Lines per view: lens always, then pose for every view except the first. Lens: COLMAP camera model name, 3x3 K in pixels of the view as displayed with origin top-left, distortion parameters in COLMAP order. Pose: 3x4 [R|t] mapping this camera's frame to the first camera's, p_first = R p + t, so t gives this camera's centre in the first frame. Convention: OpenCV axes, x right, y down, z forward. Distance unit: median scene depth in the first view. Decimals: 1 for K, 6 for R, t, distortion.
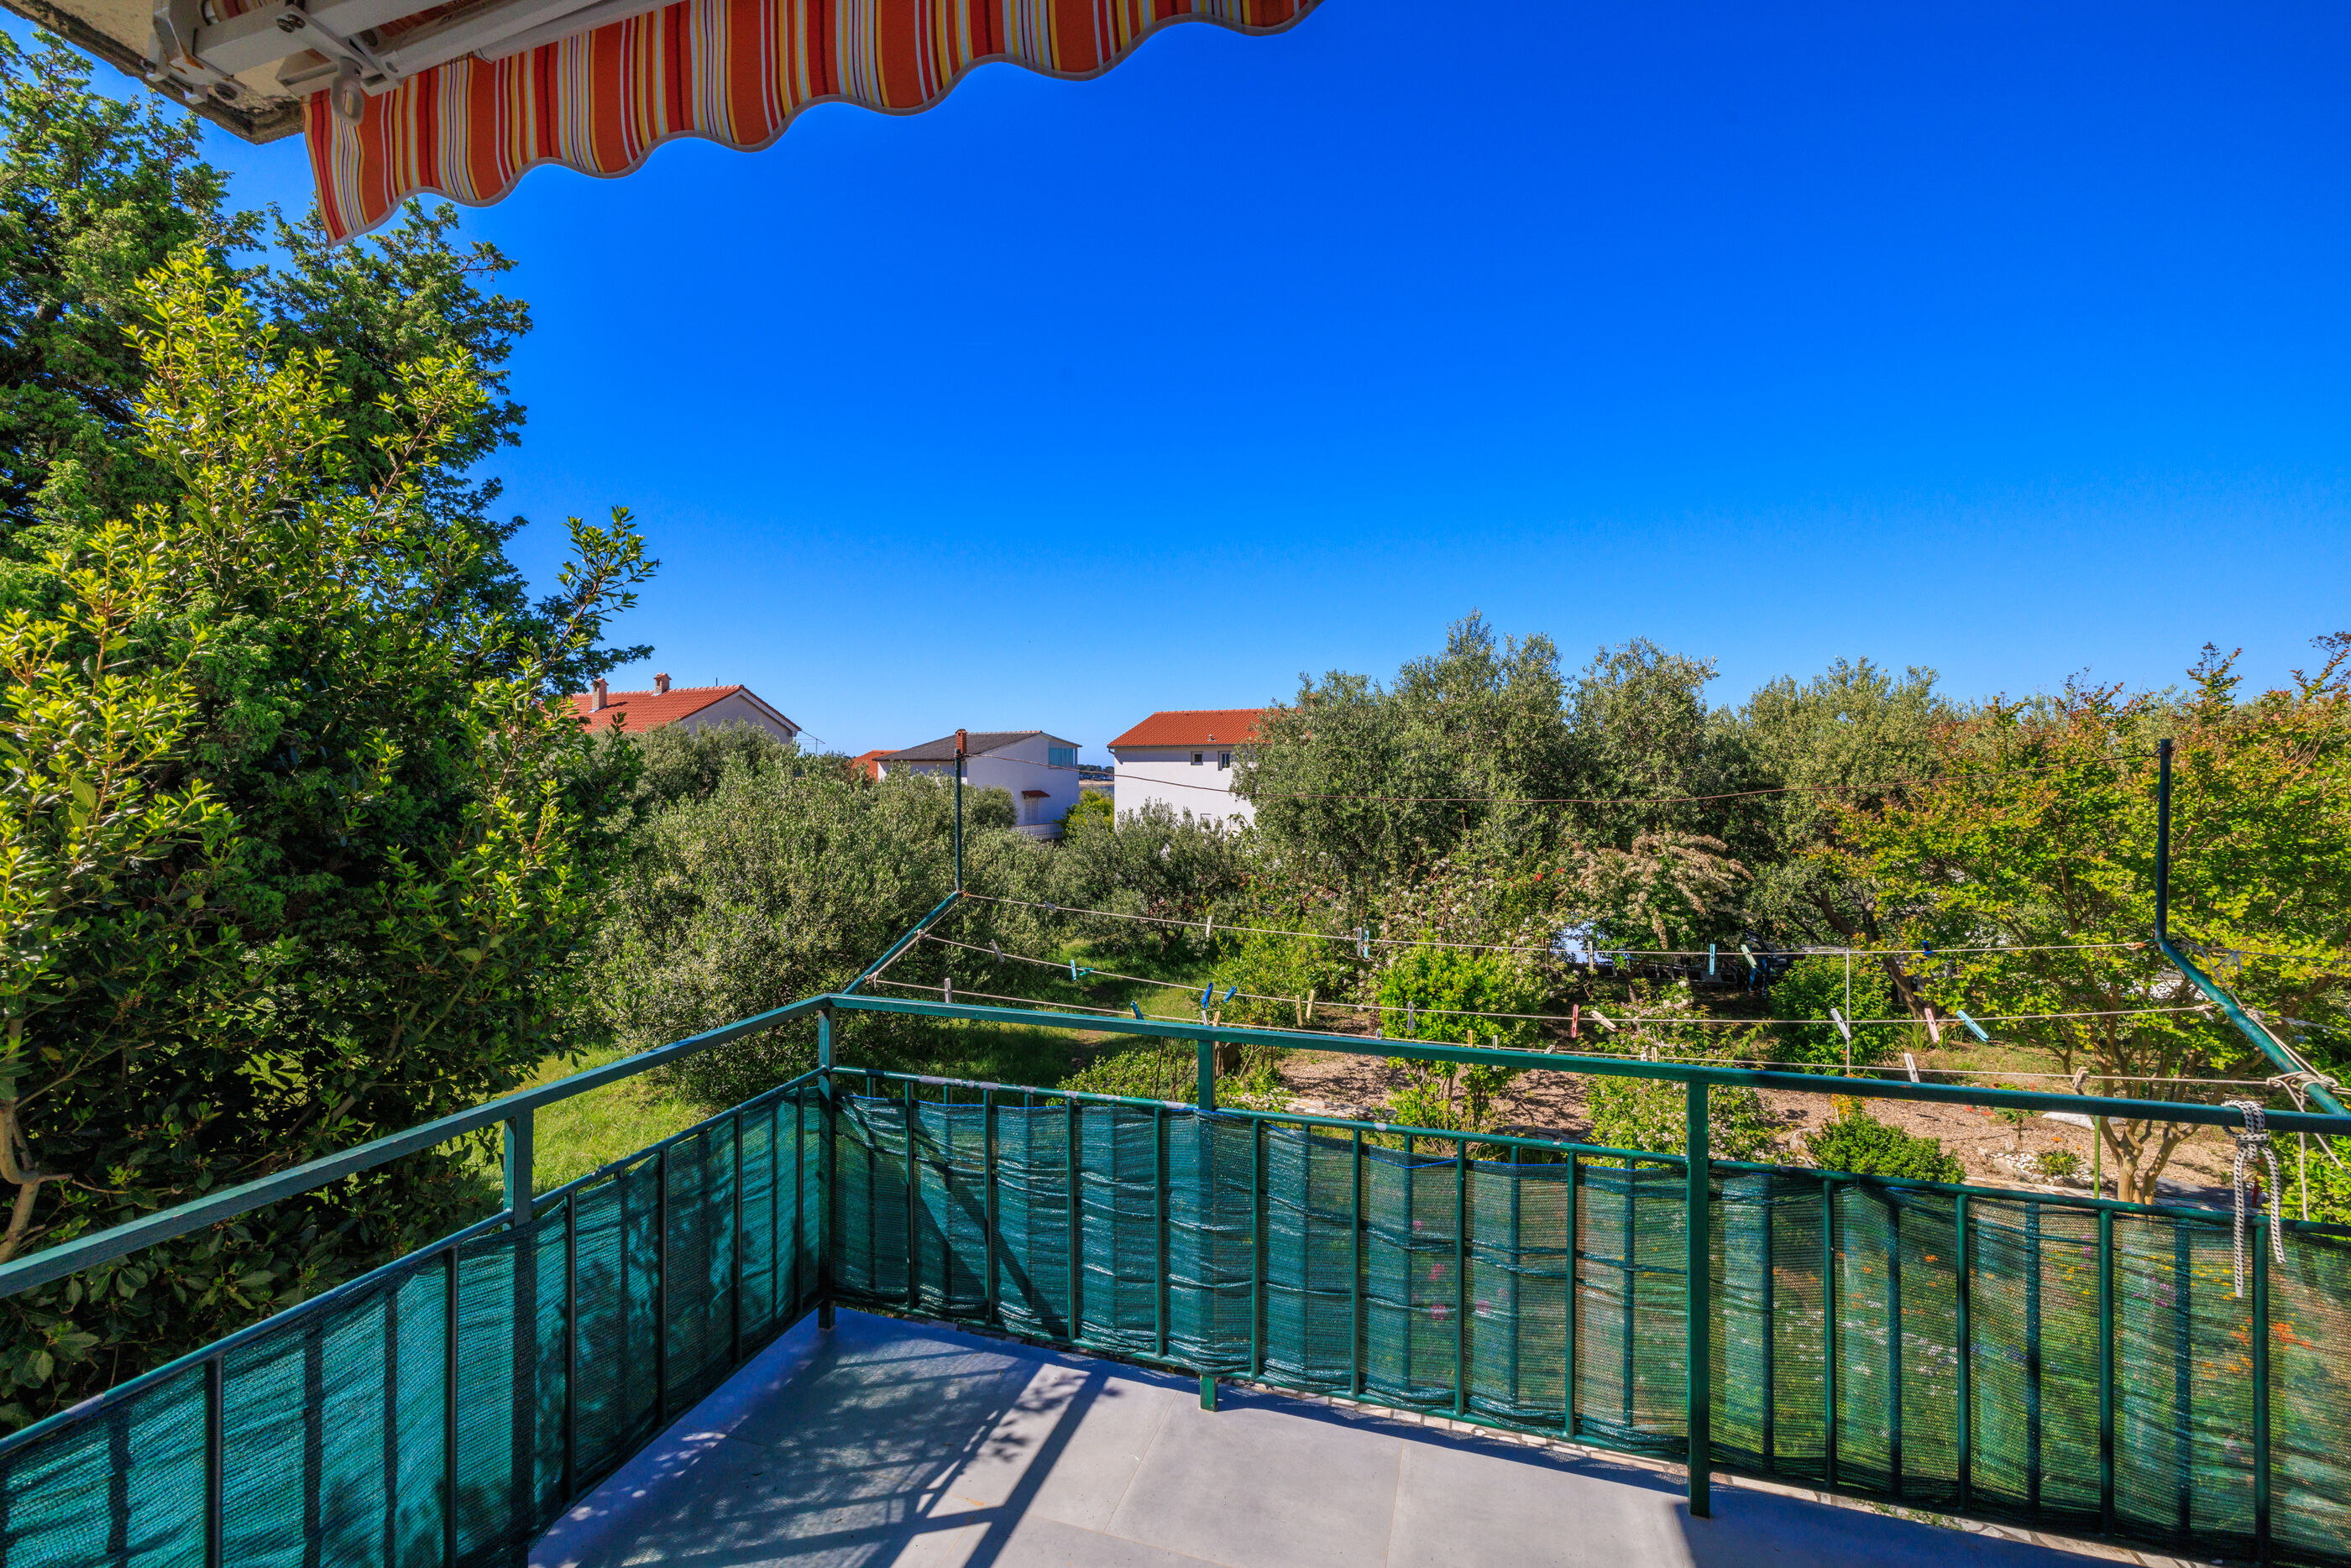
lens RADIAL K [[985.3, 0, 1182.3], [0, 985.3, 769.2], [0, 0, 1]] dist [-0.000002, 0.000489]
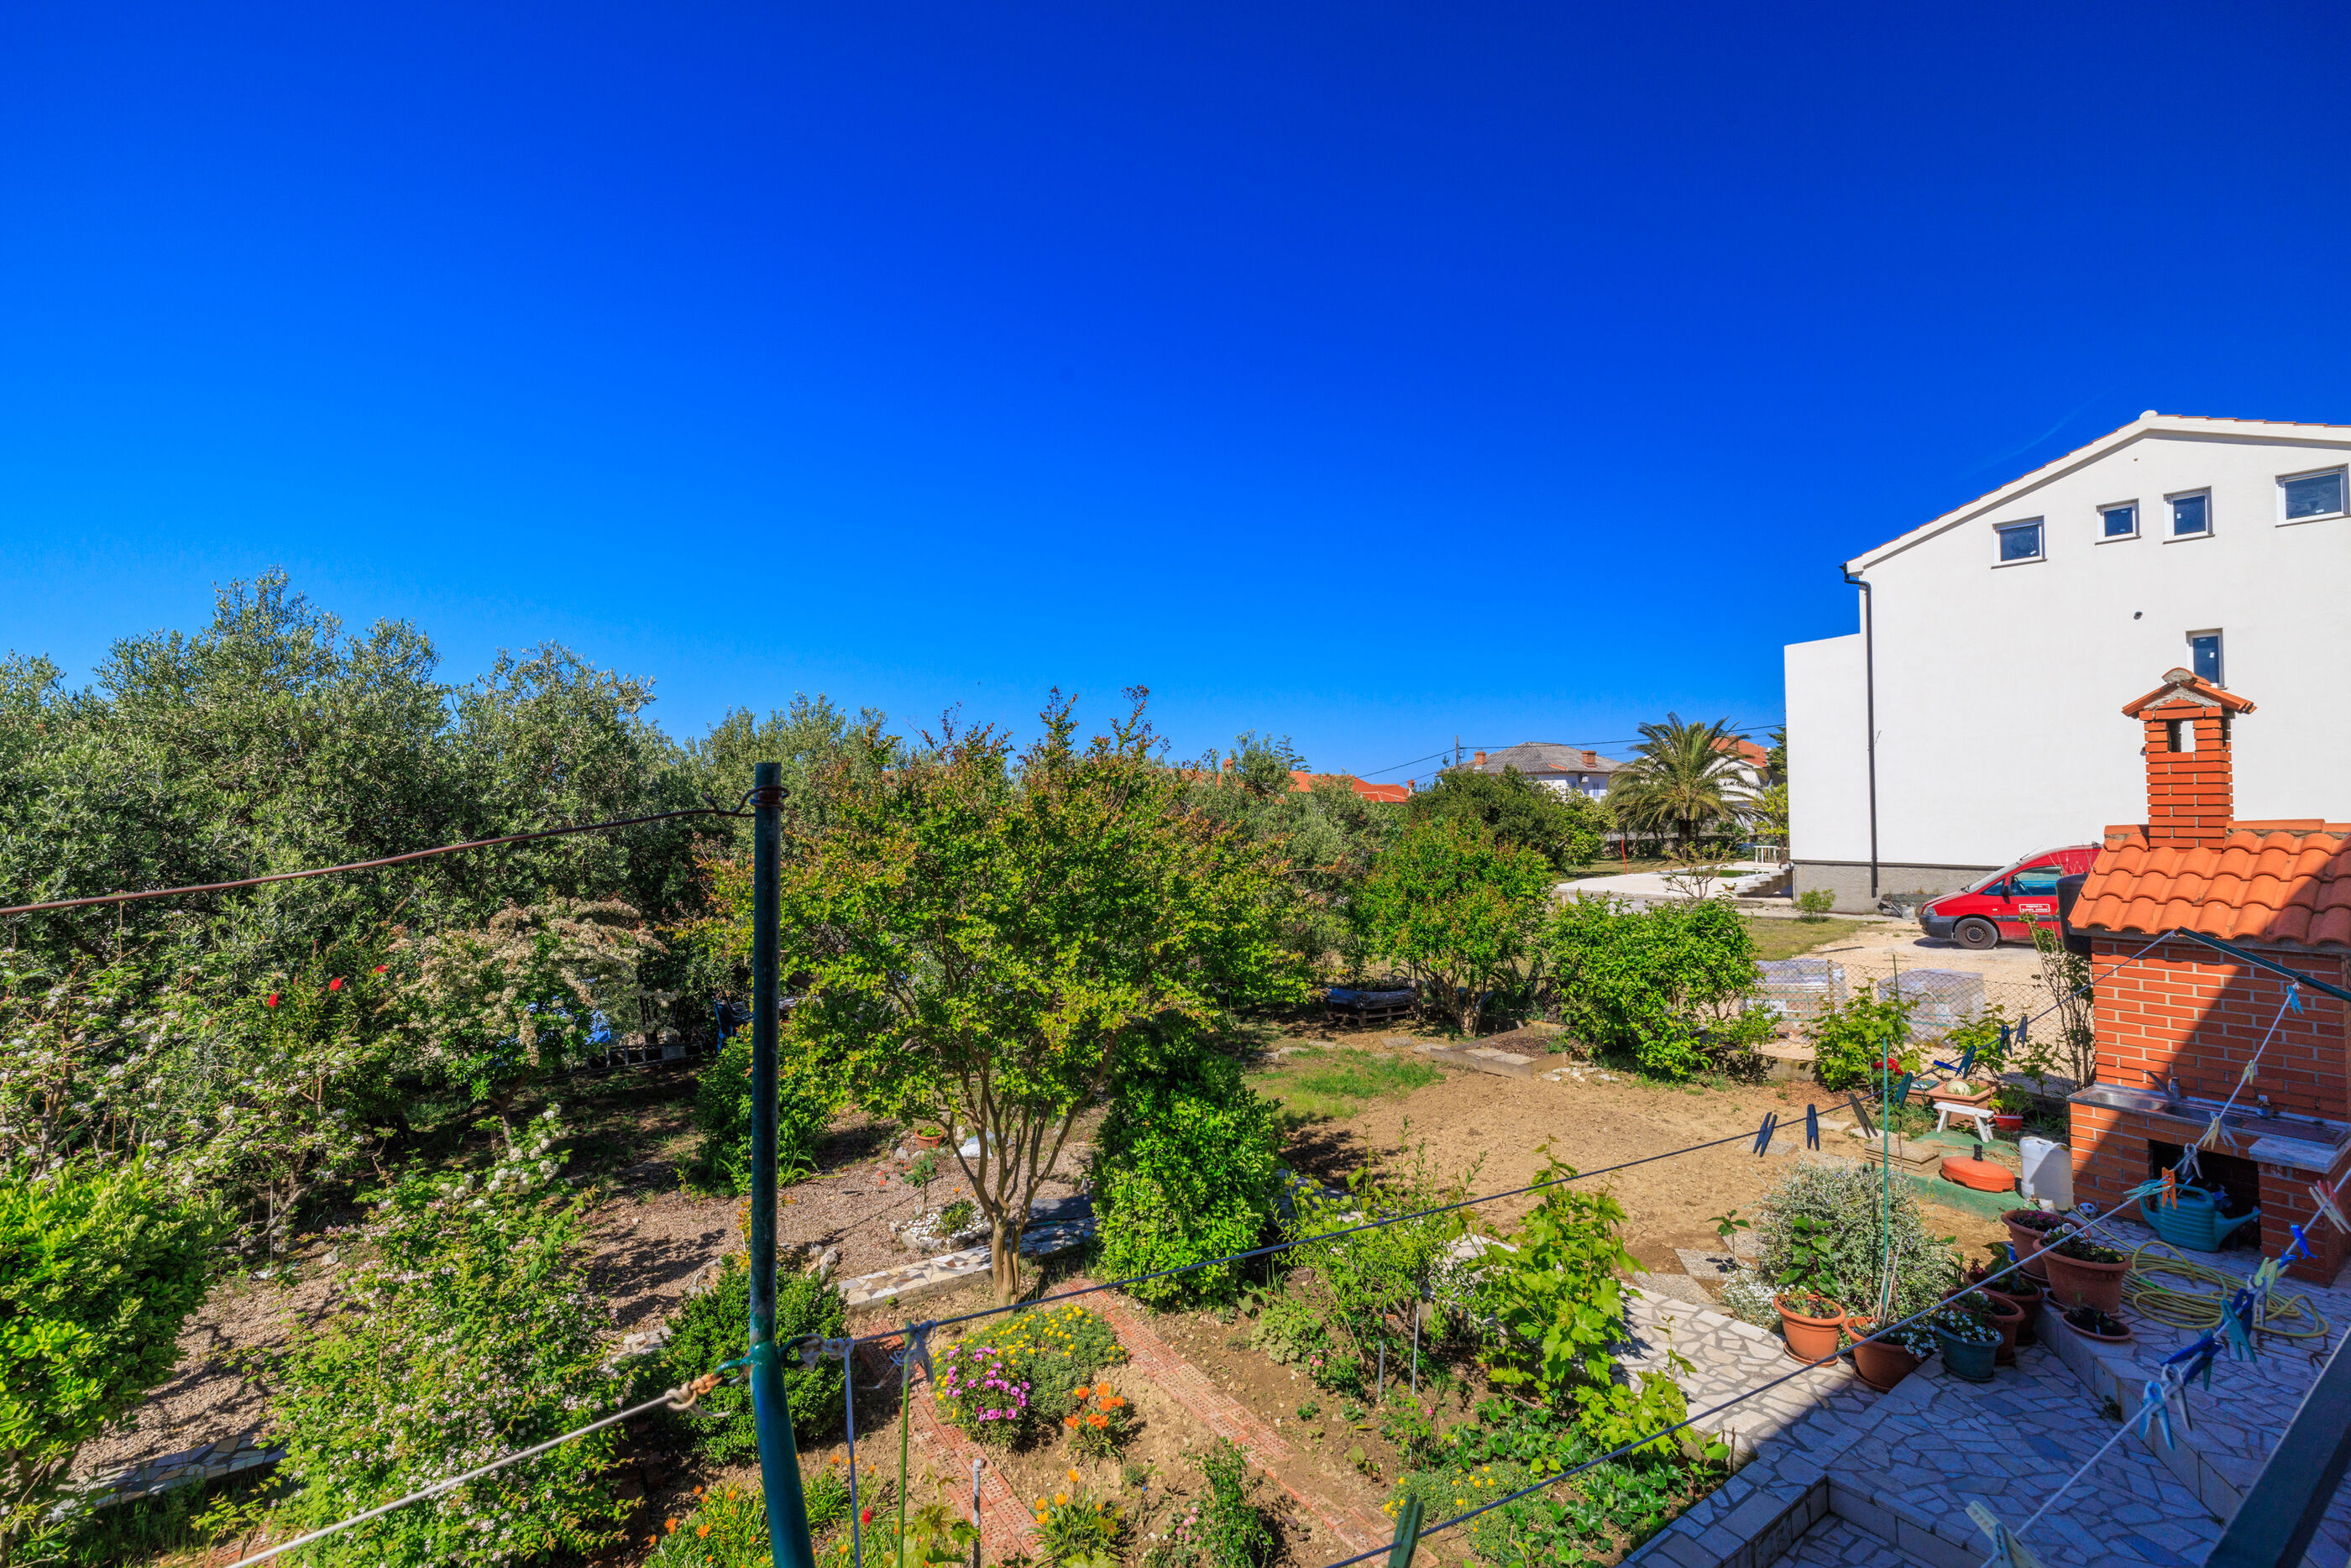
lens RADIAL K [[990.4, 0, 1191.2], [0, 990.4, 776.1], [0, 0, 1]] dist [0.000771, -0.000824]
pose [[0.614891, 0.020982, 0.788333, 0.176037], [0.005543, 0.999506, -0.030926, -0.003090], [-0.788592, 0.023386, 0.614471, 0.144672]]
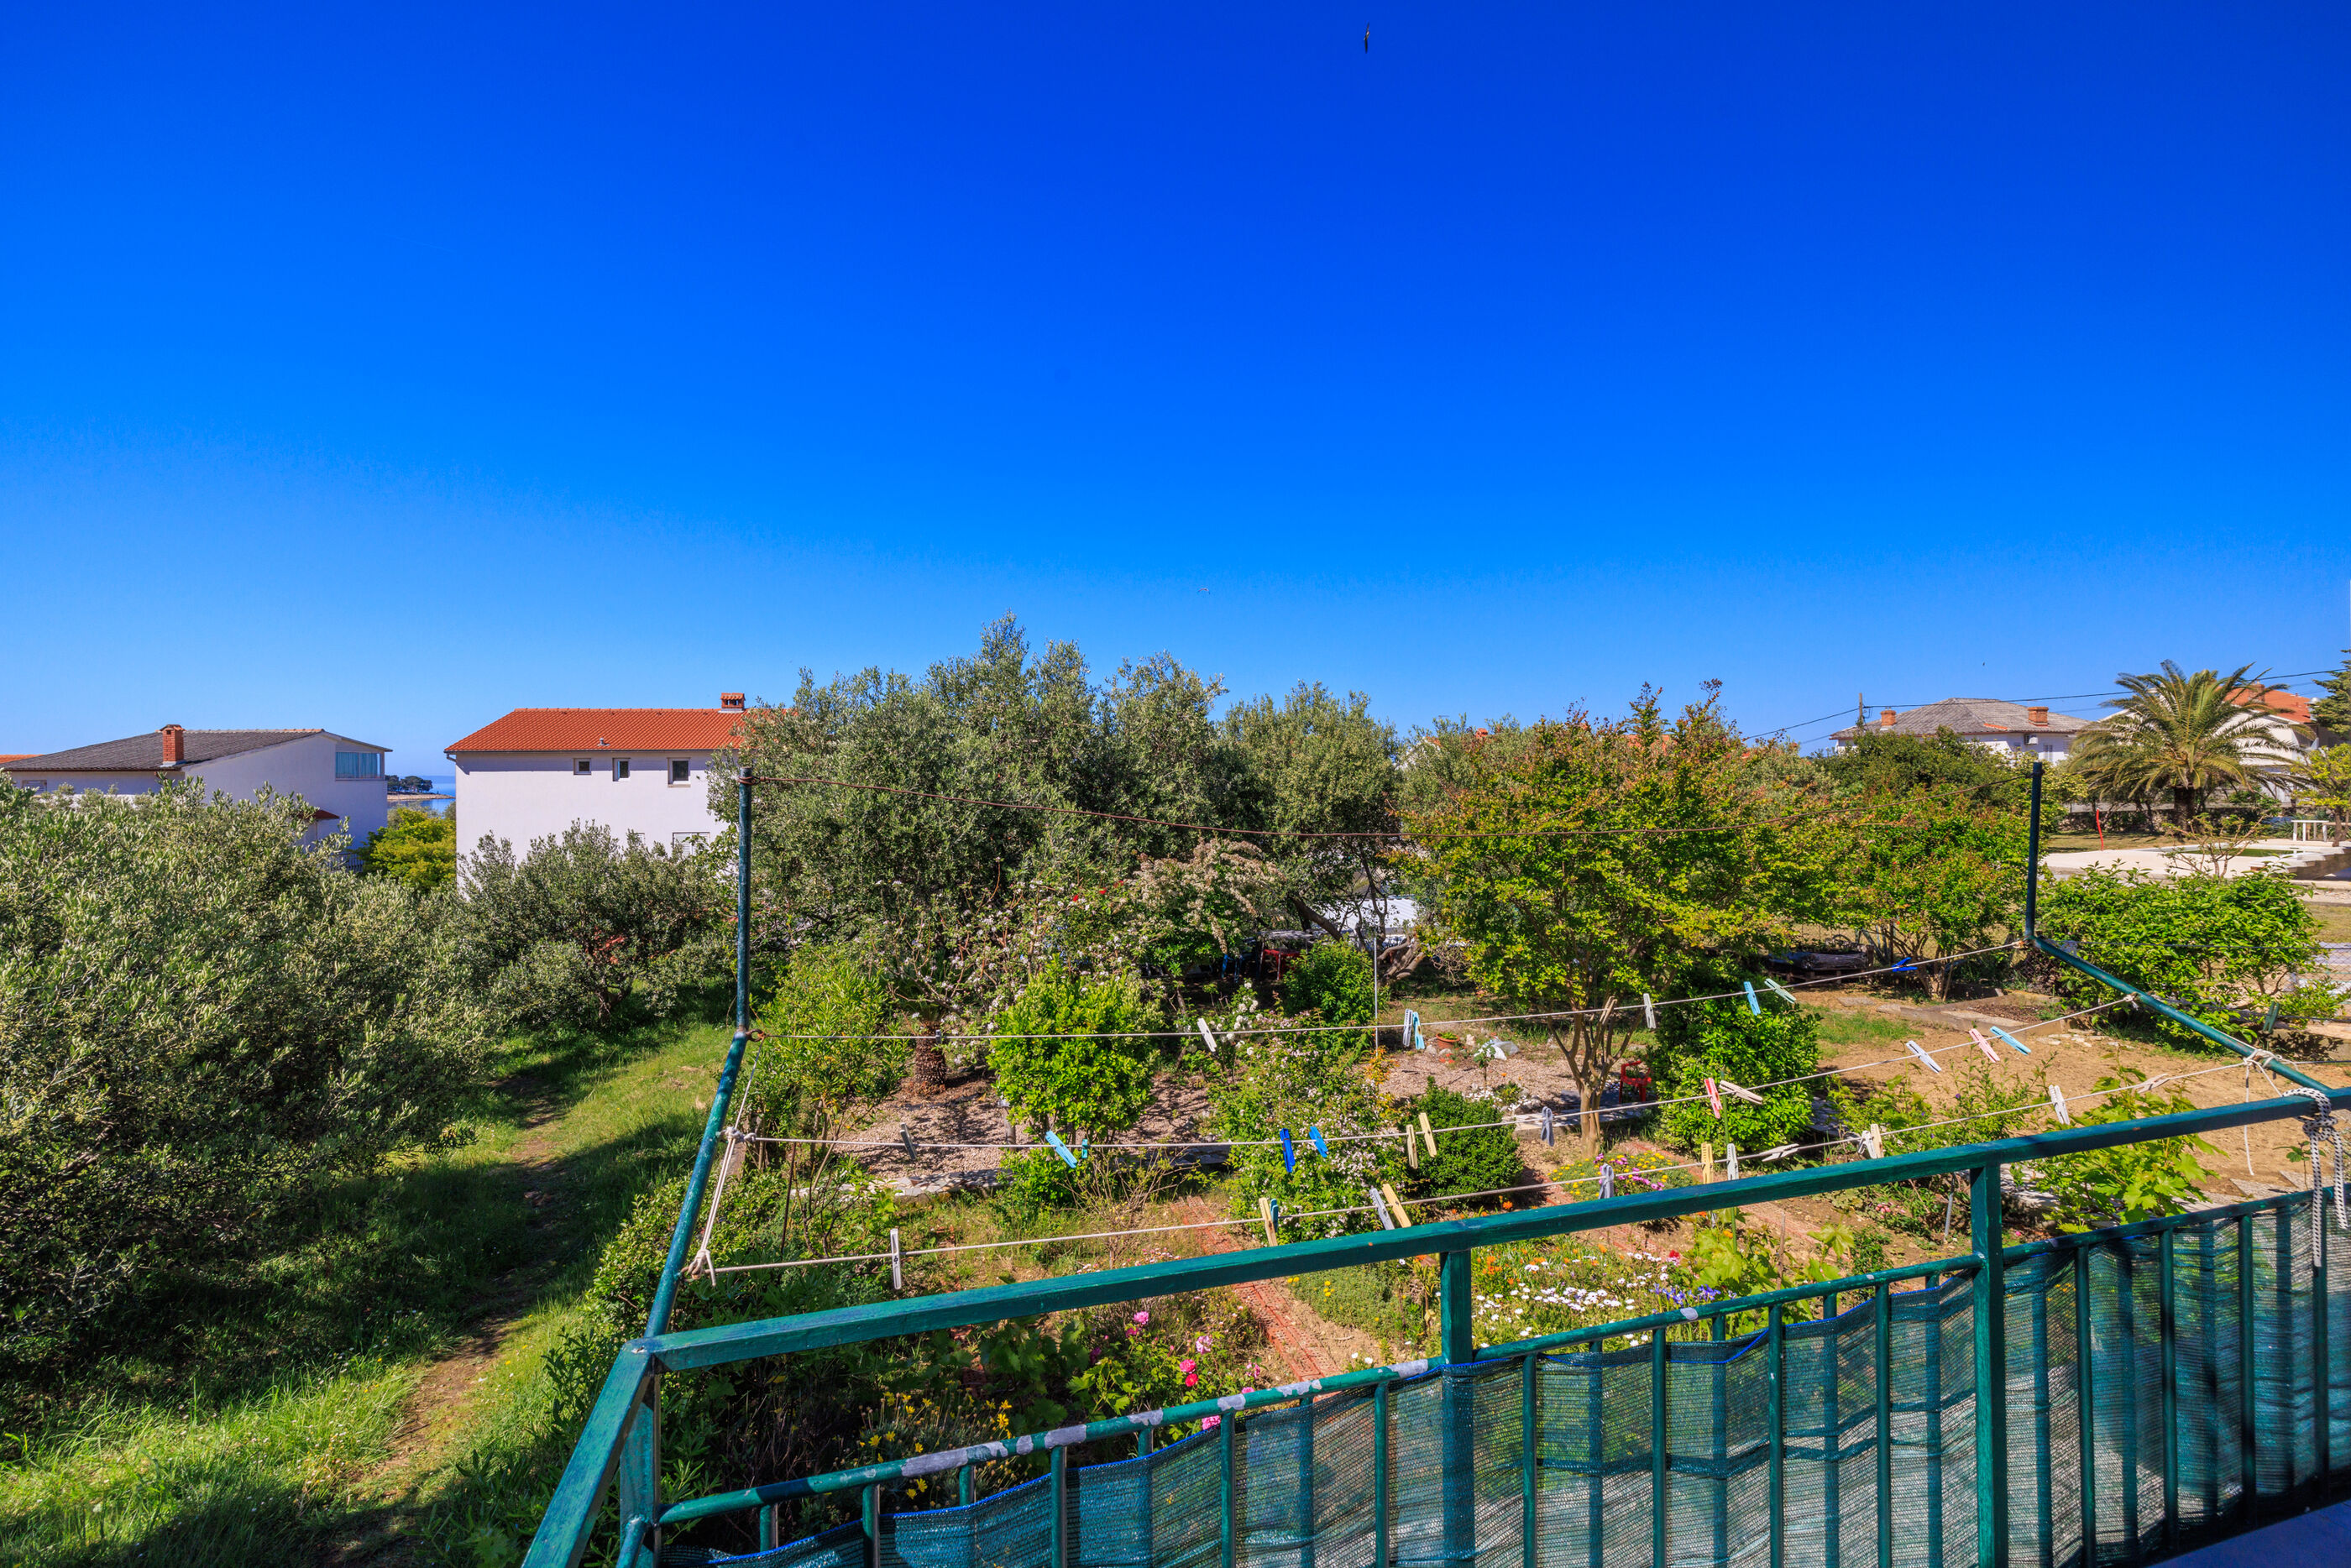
lens RADIAL K [[990.4, 0, 1191.2], [0, 990.4, 776.1], [0, 0, 1]] dist [0.000771, -0.000824]
pose [[0.829810, -0.005862, 0.558015, -0.100919], [0.006107, 0.999980, 0.001424, -0.004742], [-0.558012, 0.002226, 0.829830, 0.128490]]
